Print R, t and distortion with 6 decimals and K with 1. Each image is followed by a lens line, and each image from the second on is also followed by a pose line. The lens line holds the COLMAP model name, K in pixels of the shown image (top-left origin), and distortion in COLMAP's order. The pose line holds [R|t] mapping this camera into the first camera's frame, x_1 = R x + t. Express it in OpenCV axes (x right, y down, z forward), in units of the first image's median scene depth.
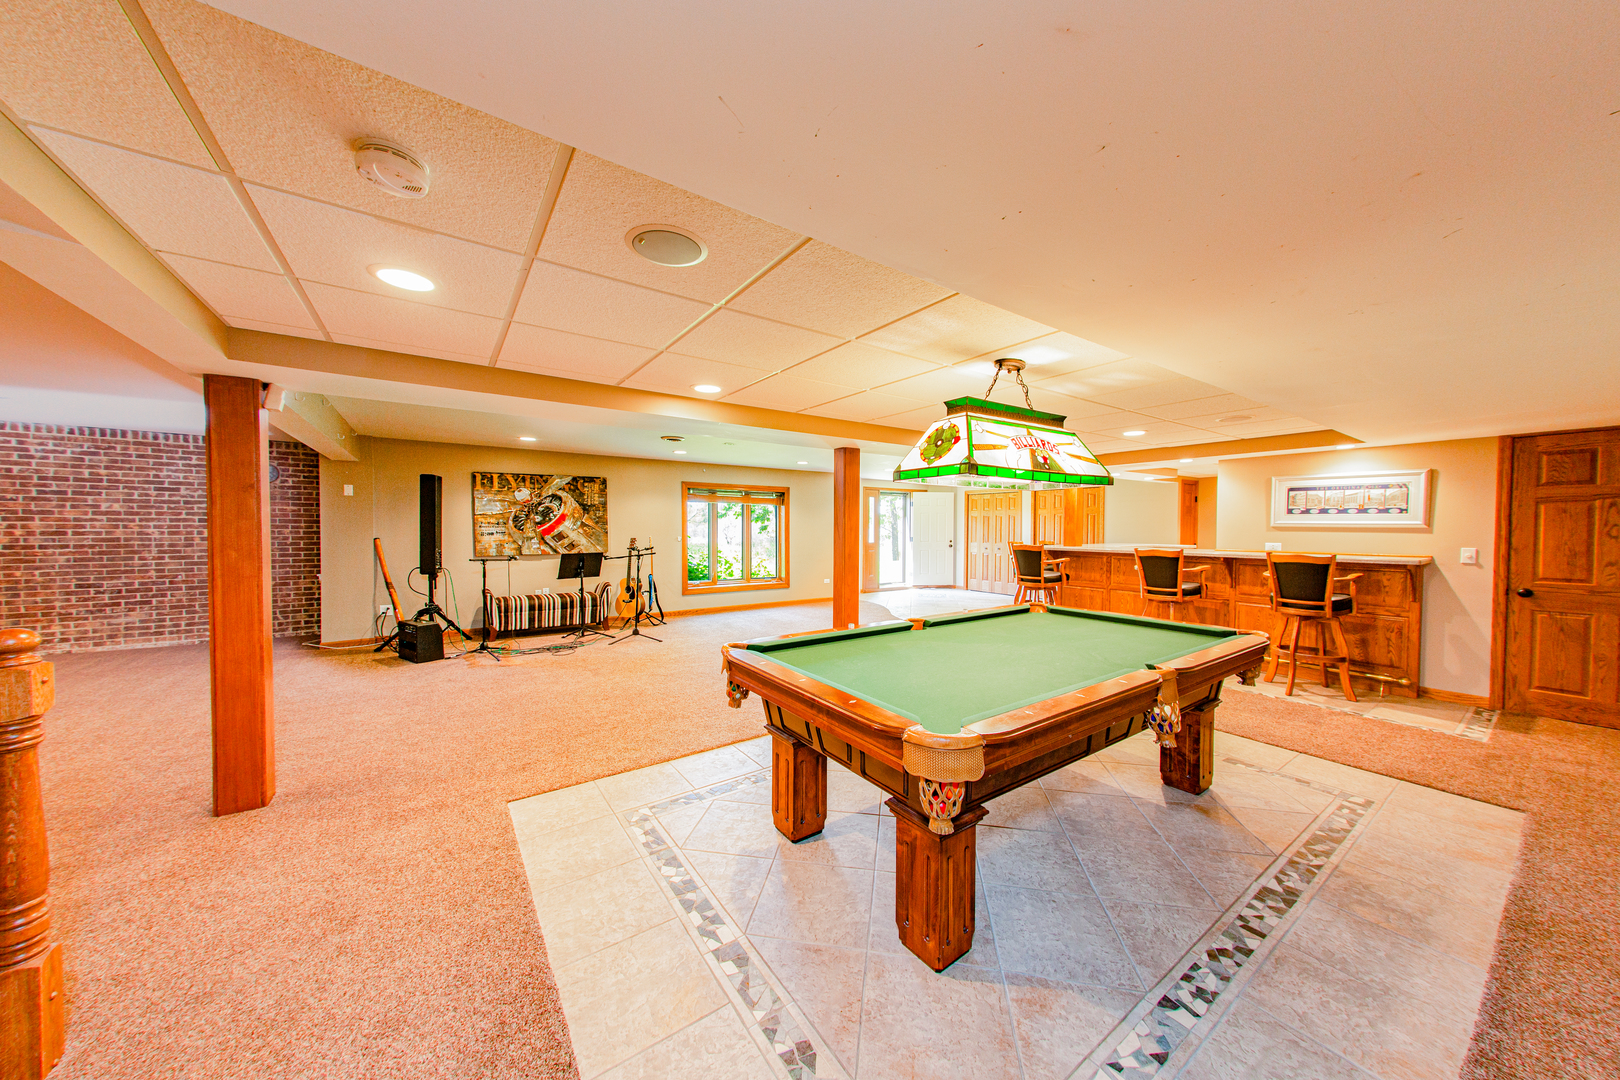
lens RADIAL K [[543.6, 0, 817.3], [0, 543.6, 538.3], [0, 0, 1]] dist [0.000160, -0.000006]
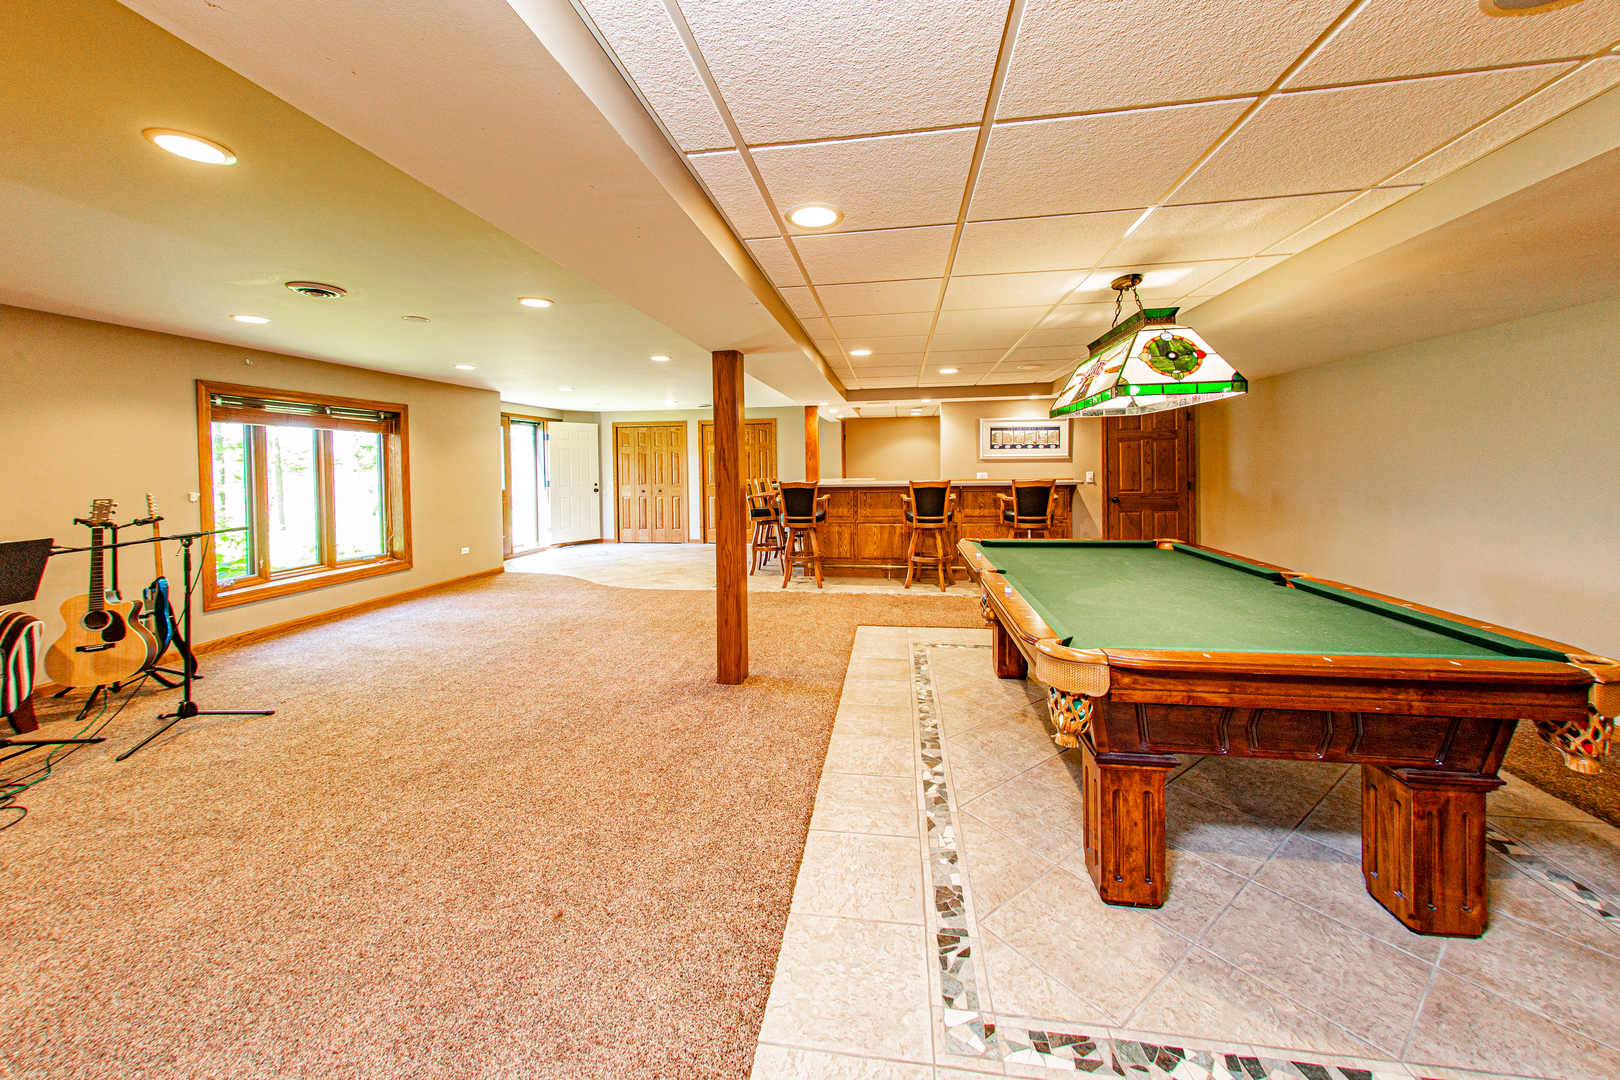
lens RADIAL K [[600.6, 0, 806.5], [0, 600.6, 479.4], [0, 0, 1]] dist [0.000769, 0.000056]
pose [[0.689635, -0.030739, 0.723505, -0.358155], [0.033001, 0.999395, 0.011003, -0.003679], [-0.723405, 0.016288, 0.690232, 0.315811]]
